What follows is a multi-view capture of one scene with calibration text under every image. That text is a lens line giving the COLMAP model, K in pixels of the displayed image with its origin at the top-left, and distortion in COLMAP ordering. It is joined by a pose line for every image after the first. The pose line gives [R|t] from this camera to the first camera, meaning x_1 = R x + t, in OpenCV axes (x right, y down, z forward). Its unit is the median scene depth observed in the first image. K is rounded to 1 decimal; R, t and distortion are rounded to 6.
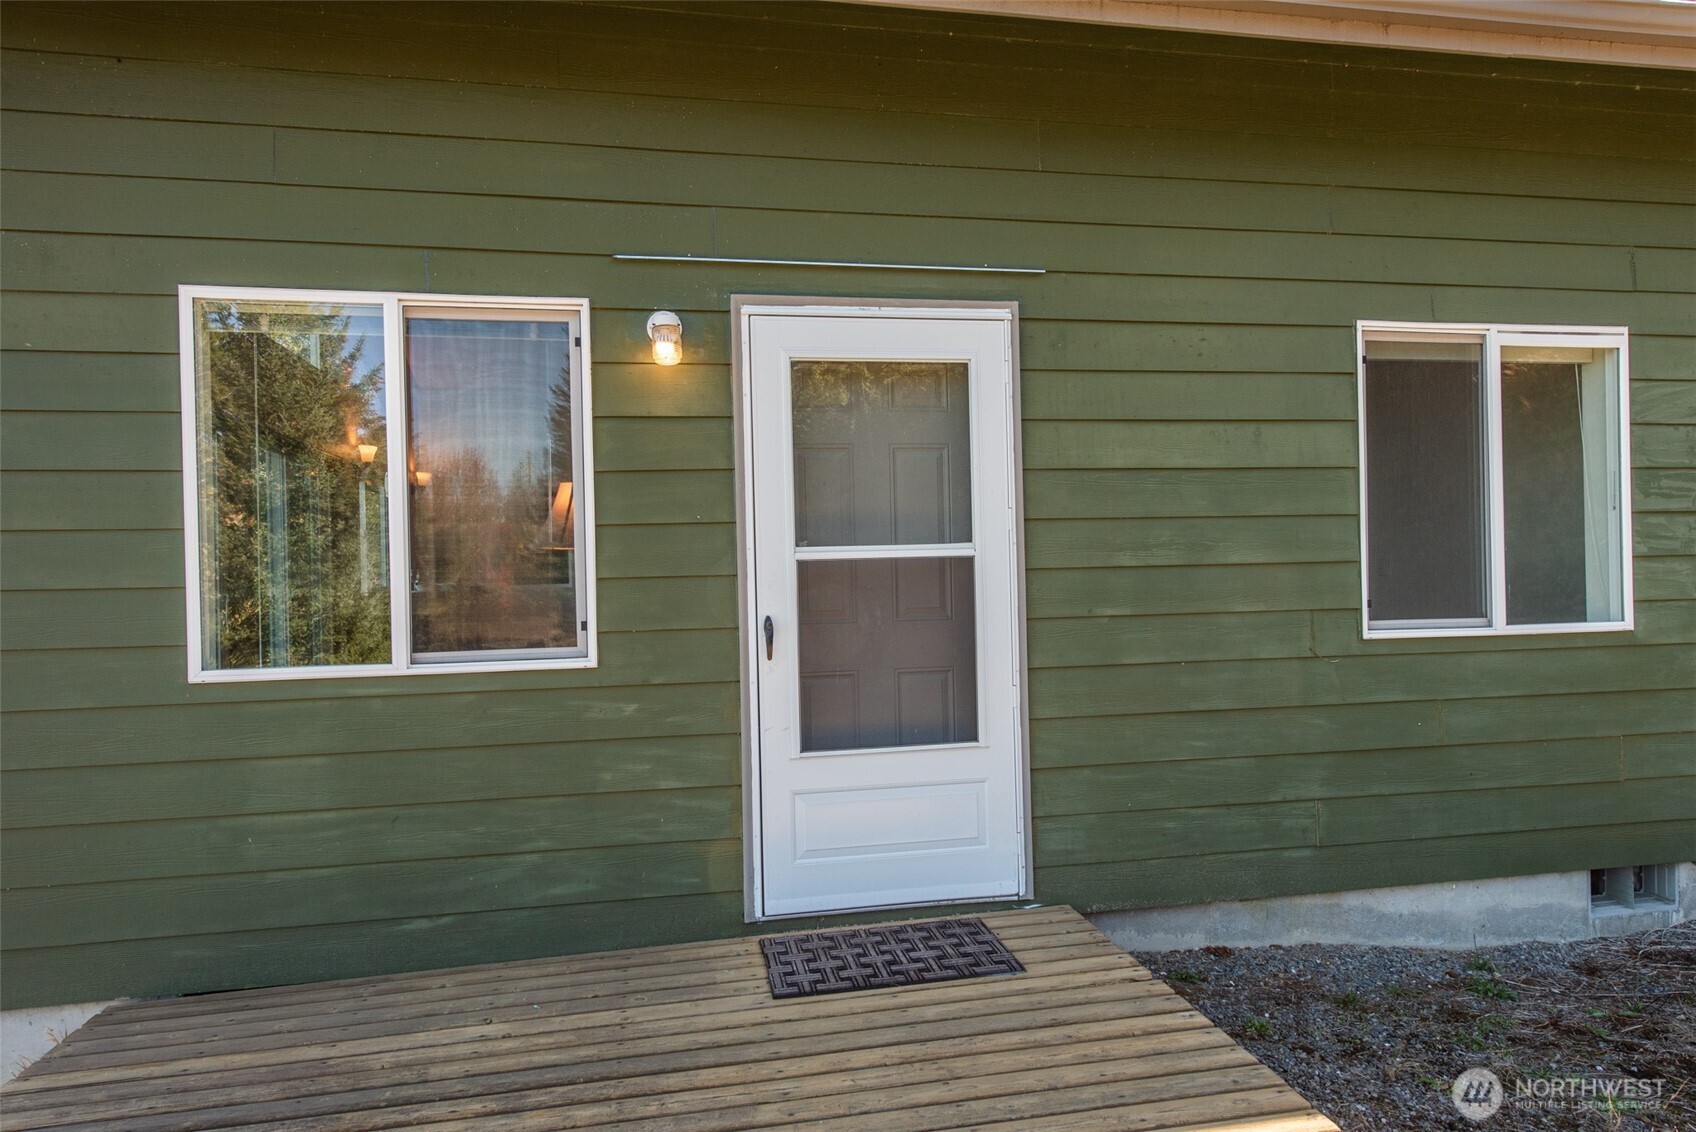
lens RADIAL K [[1044.4, 0, 847.7], [0, 1044.4, 566.8], [0, 0, 1]] dist [0.005454, -0.000024]
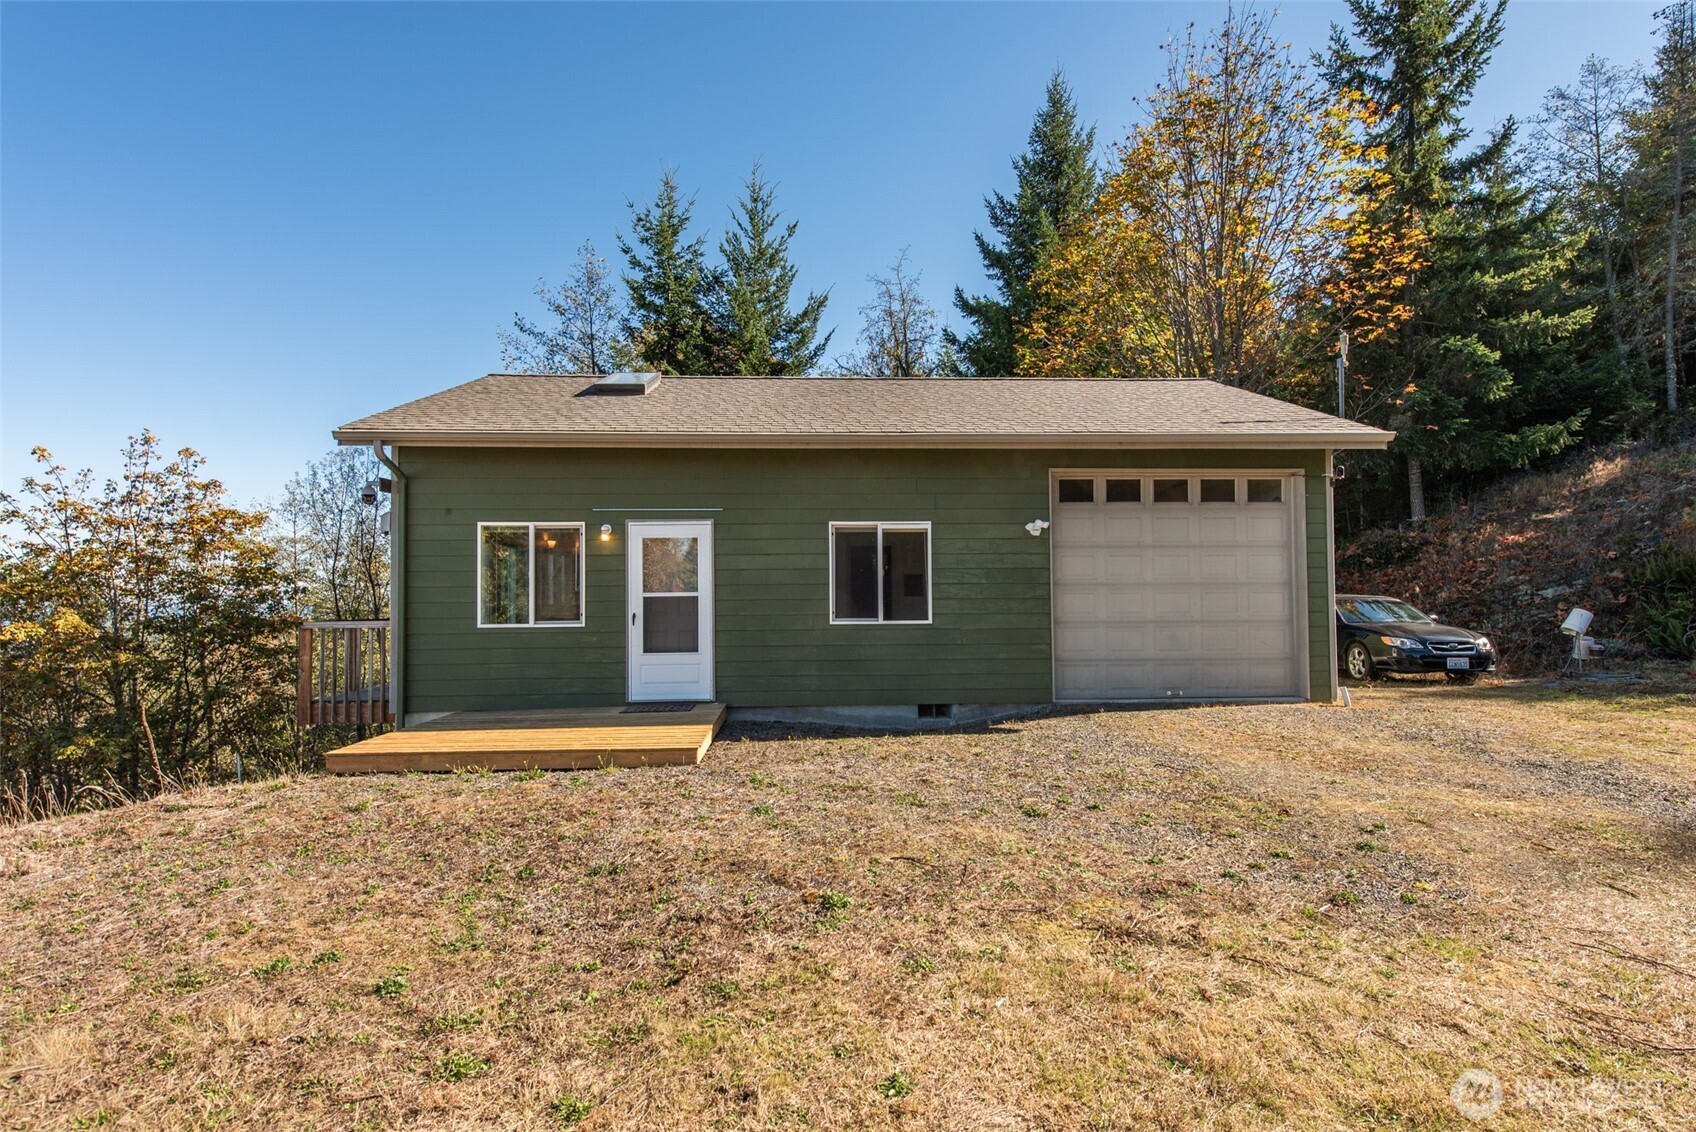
lens RADIAL K [[803.8, 0, 844.2], [0, 803.8, 567.0], [0, 0, 1]] dist [-0.001098, -0.000622]
pose [[0.989729, 0.009422, -0.142645, 0.968027], [-0.012608, 0.999690, -0.021447, -0.055230], [0.142399, 0.023025, 0.989541, -1.496776]]
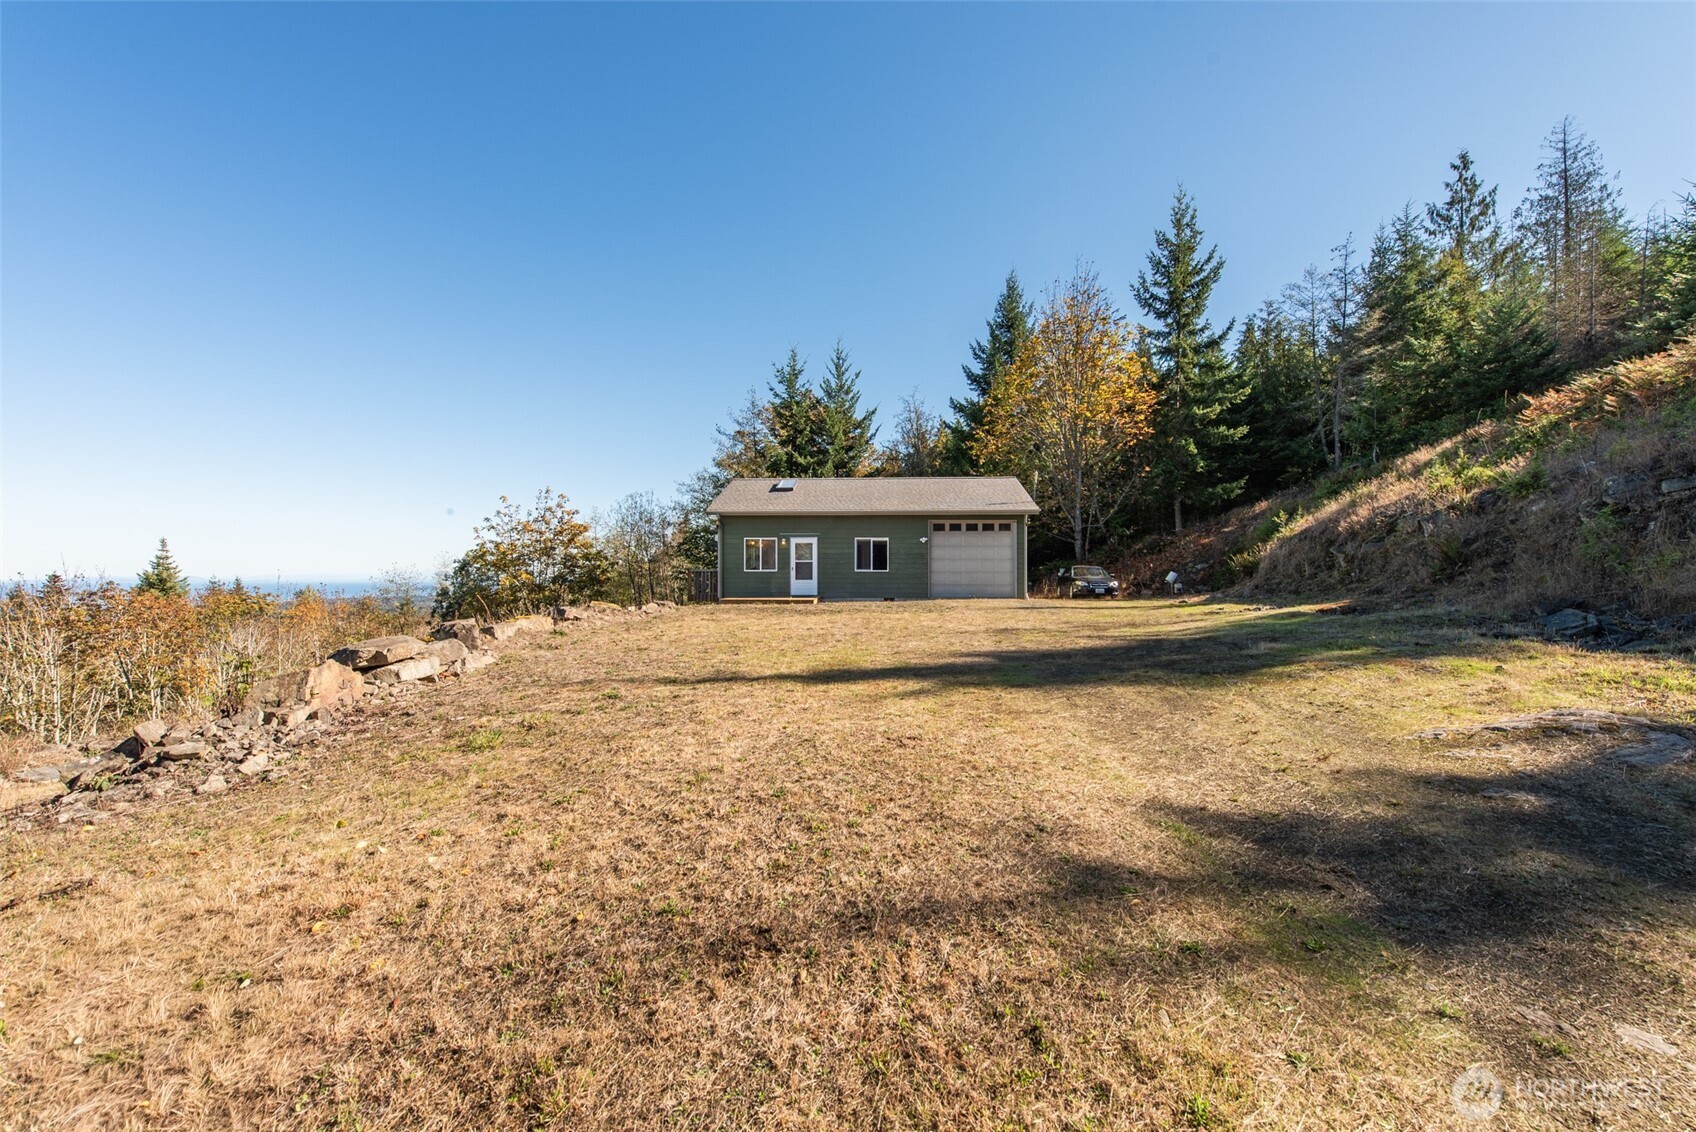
lens RADIAL K [[669.9, 0, 848.2], [0, 669.9, 565.3], [0, 0, 1]] dist [0.003548, 0.000285]
pose [[0.968226, 0.017925, -0.249433, 2.163511], [-0.019638, 0.999798, -0.004378, 0.048566], [0.249304, 0.009137, 0.968382, -5.444018]]
